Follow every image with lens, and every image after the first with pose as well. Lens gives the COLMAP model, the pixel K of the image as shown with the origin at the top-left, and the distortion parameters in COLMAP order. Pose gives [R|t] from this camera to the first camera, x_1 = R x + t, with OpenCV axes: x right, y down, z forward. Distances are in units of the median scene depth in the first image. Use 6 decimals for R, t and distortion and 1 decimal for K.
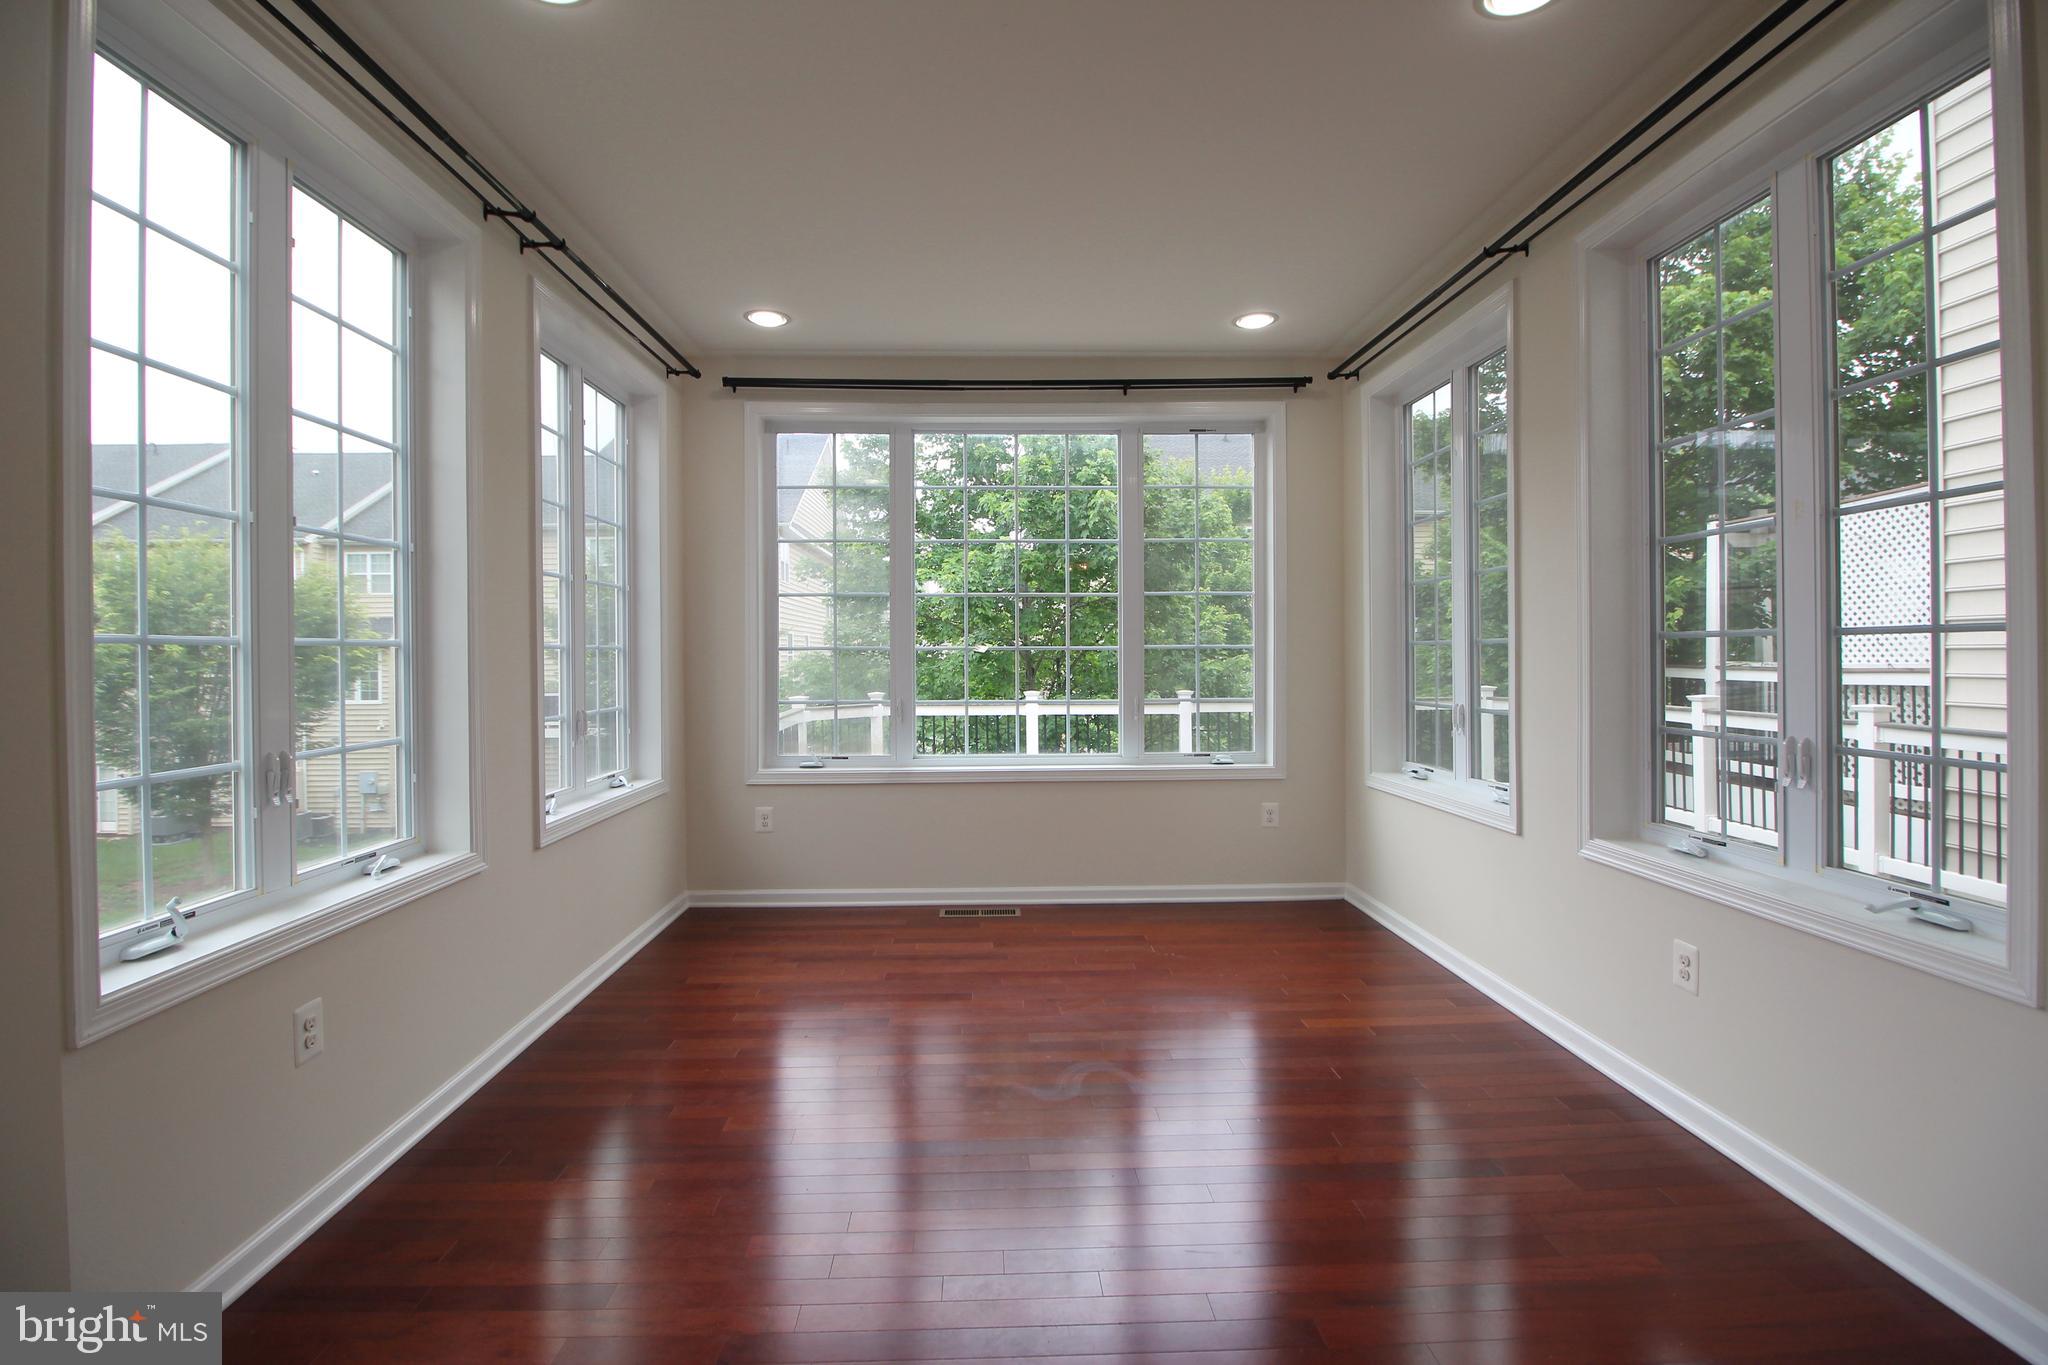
lens RADIAL K [[958.7, 0, 997.4], [0, 958.7, 649.6], [0, 0, 1]] dist [-0.000154, -0.000741]
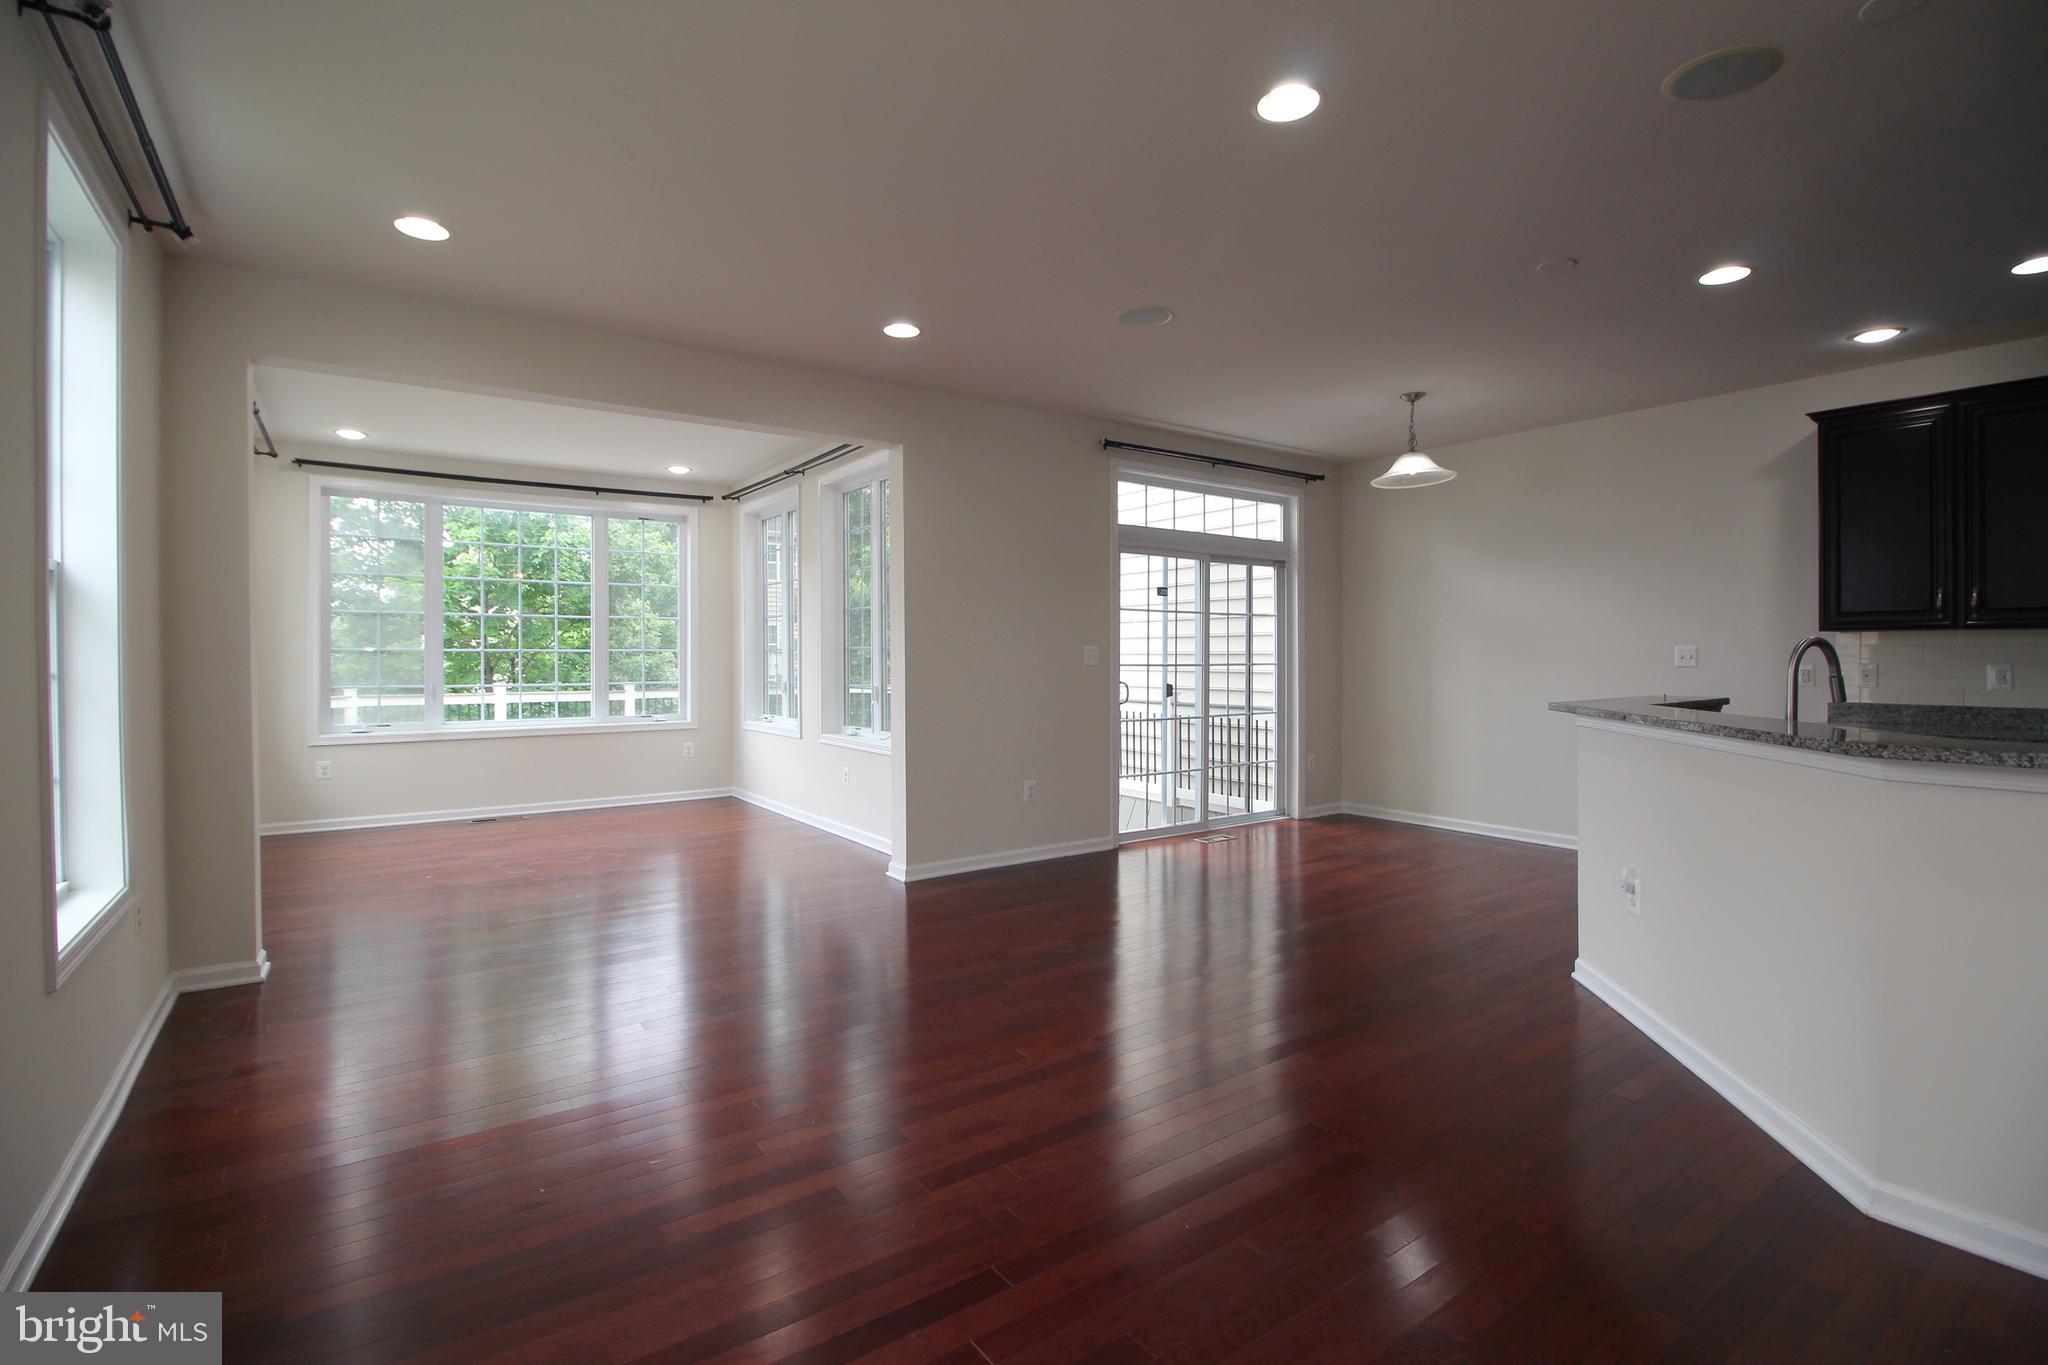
lens RADIAL K [[958.7, 0, 1018.9], [0, 958.7, 664.1], [0, 0, 1]] dist [-0.000154, -0.000741]
pose [[0.826667, 0.000186, 0.562691, -0.184504], [-0.007382, 0.999917, 0.010514, -0.001734], [-0.562643, -0.012846, 0.826600, -0.724855]]
